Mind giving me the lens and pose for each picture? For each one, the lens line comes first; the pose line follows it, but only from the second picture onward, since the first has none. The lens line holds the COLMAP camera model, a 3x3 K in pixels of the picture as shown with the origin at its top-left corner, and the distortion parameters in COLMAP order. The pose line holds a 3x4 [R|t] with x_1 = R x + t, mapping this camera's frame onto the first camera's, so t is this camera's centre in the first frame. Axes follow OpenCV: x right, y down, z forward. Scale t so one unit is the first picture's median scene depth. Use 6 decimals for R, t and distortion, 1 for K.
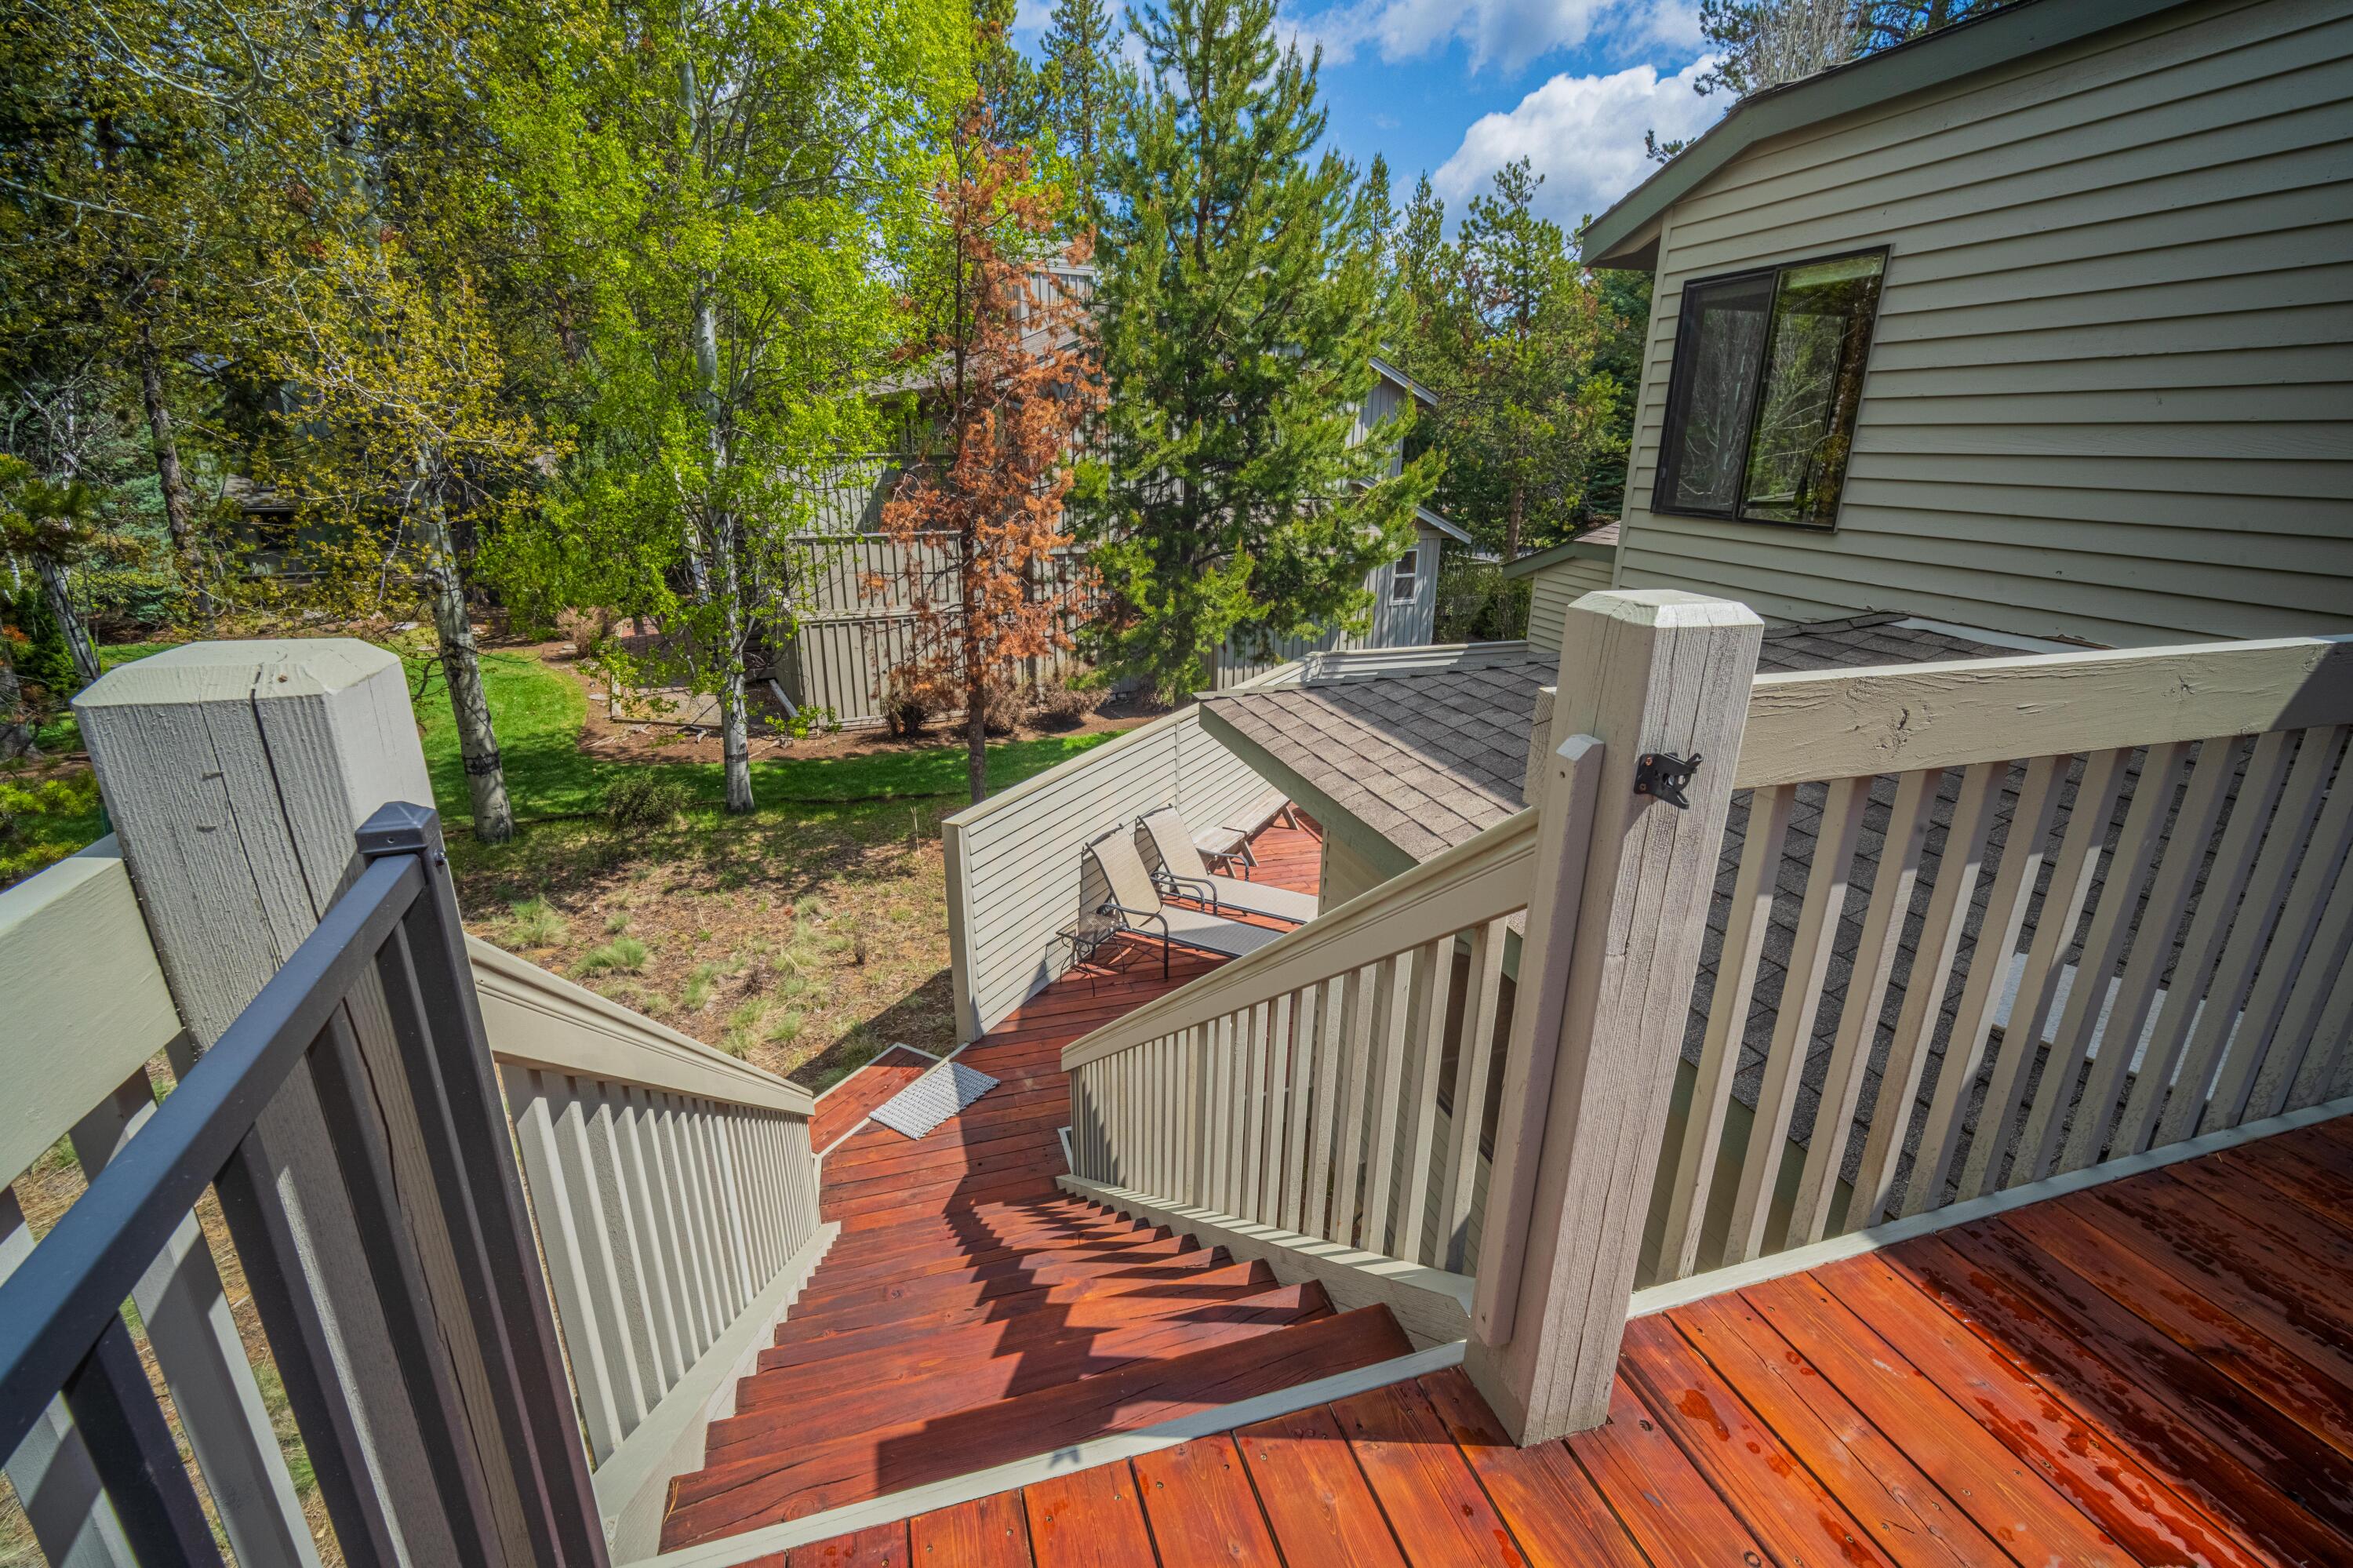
lens RADIAL K [[1018.9, 0, 1177.6], [0, 1018.9, 780.4], [0, 0, 1]] dist [-0.011374, 0.001914]
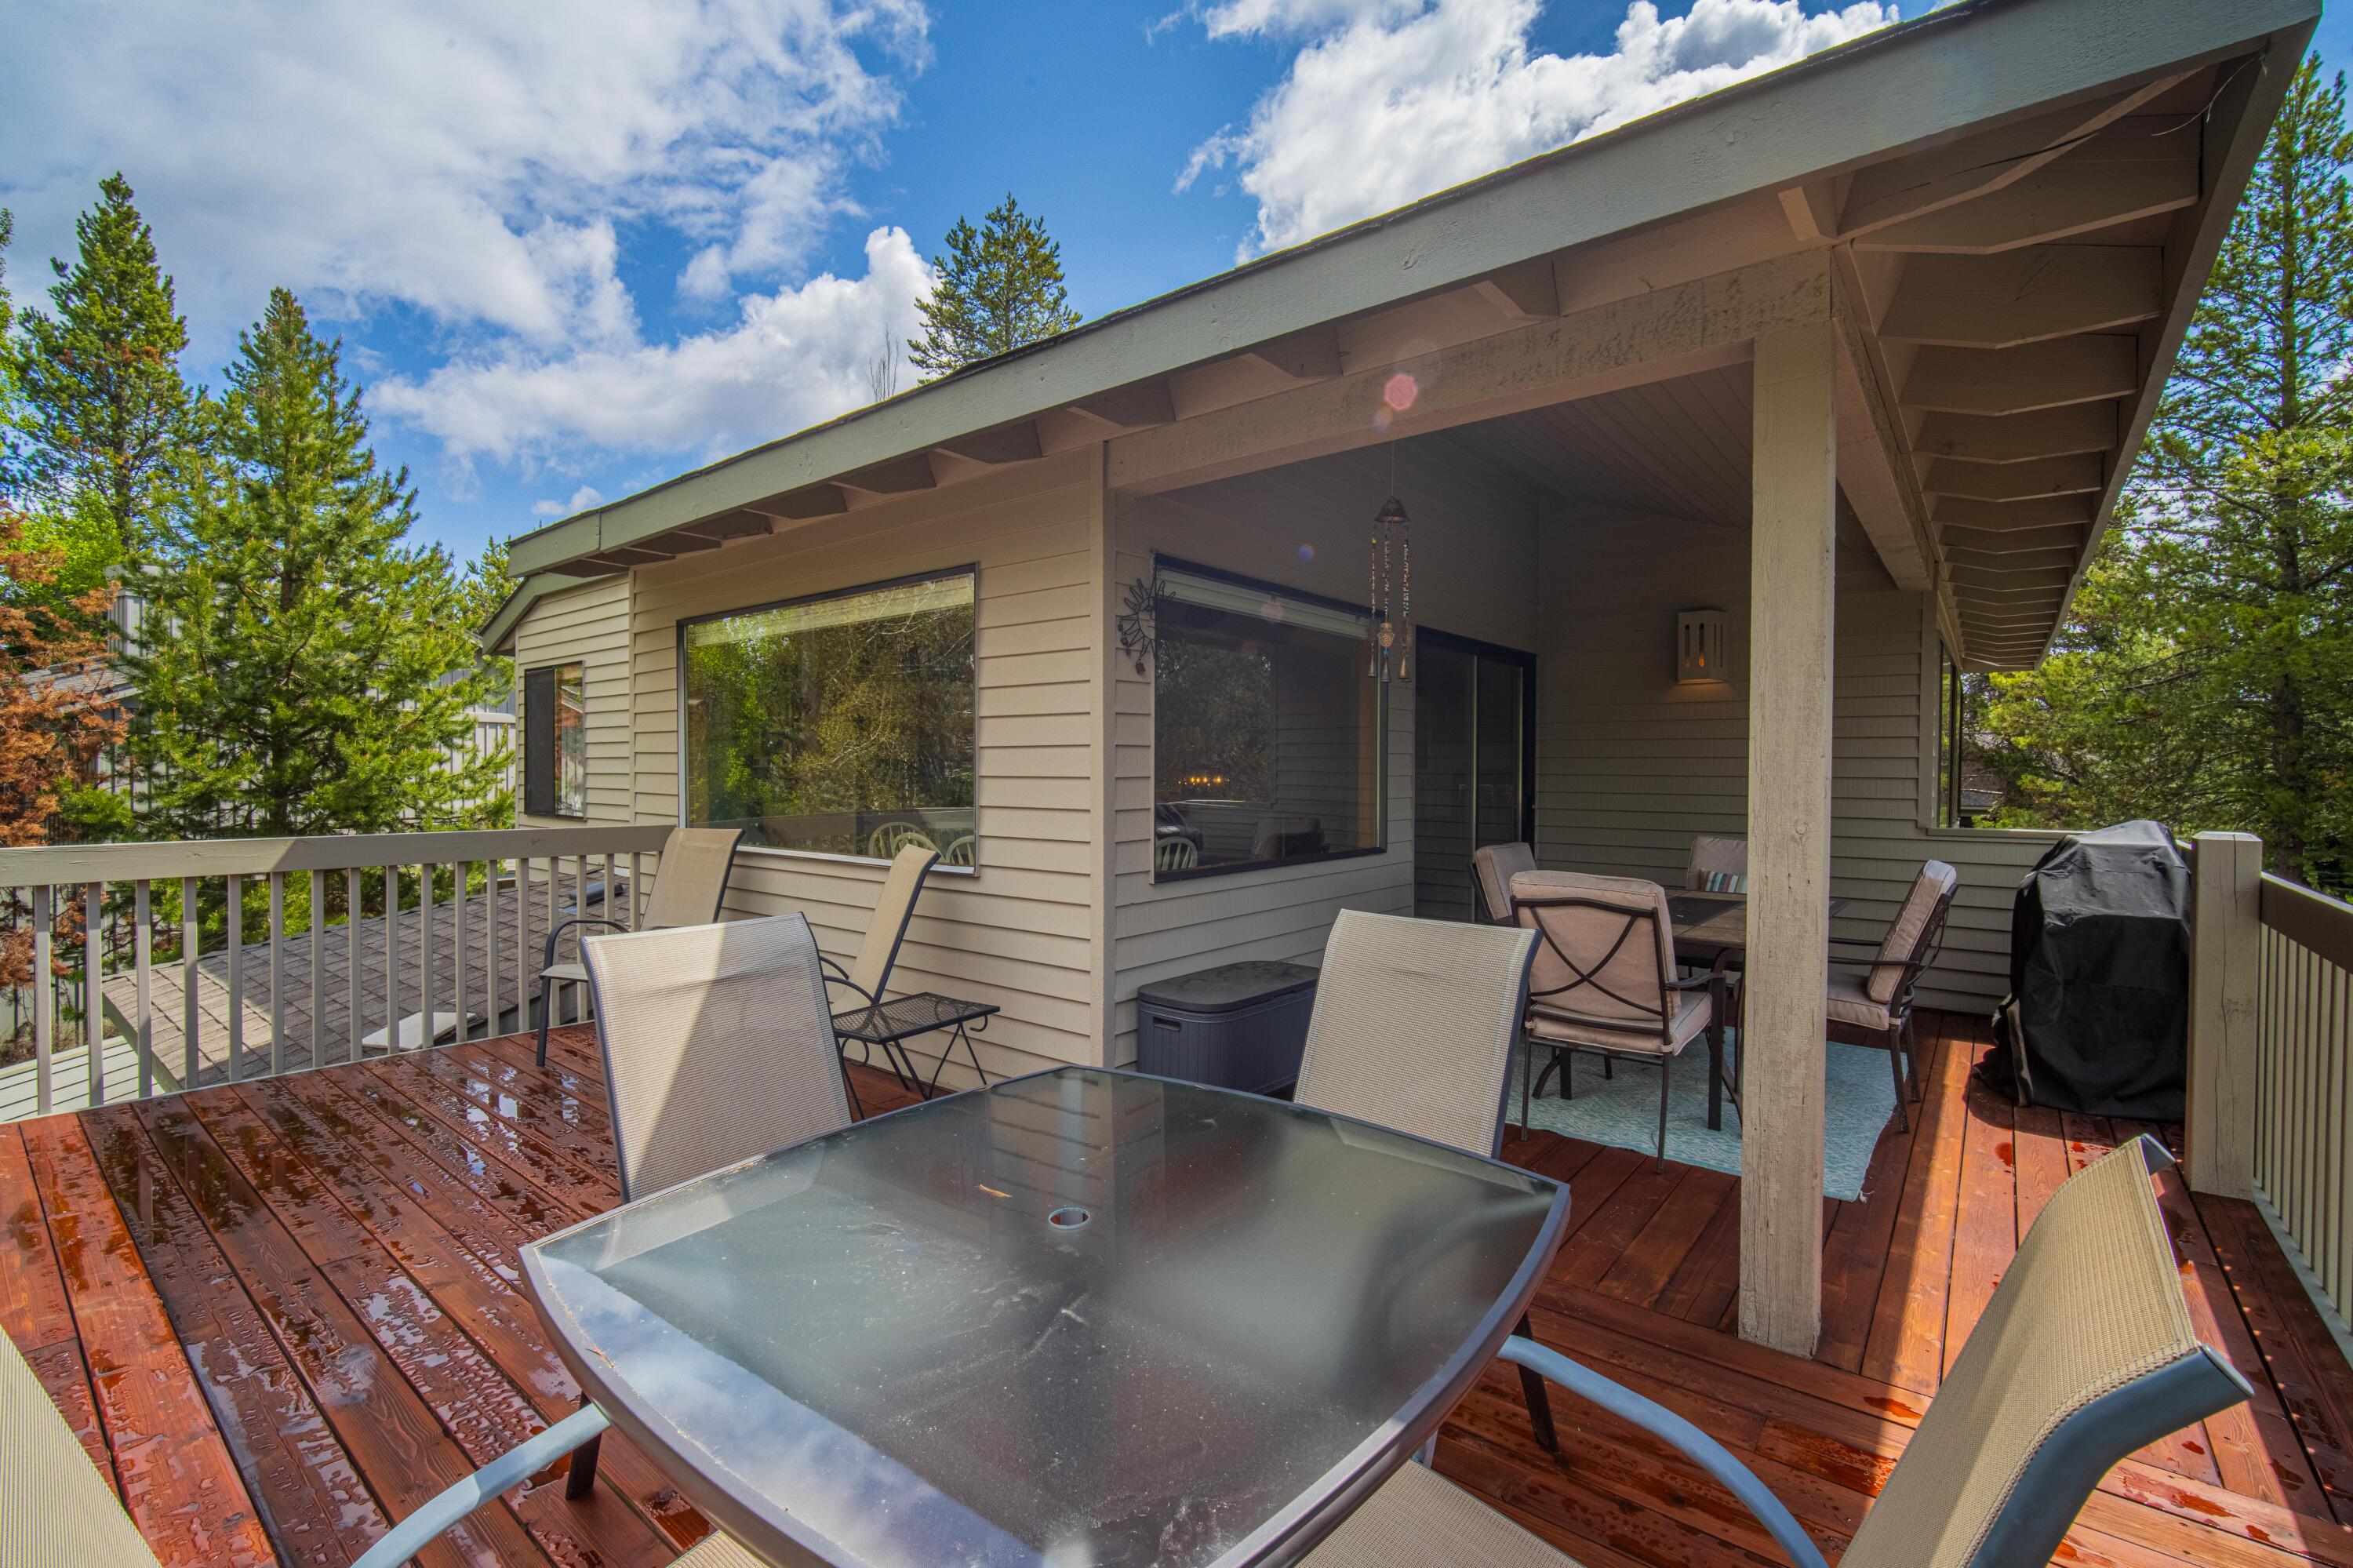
lens RADIAL K [[1027.7, 0, 1182.4], [0, 1027.7, 787.2], [0, 0, 1]] dist [-0.015375, 0.003426]
pose [[0.827544, -0.014502, 0.561213, 0.295473], [0.183090, 0.951981, -0.245378, 0.161052], [-0.530706, 0.305813, 0.790462, -0.467388]]
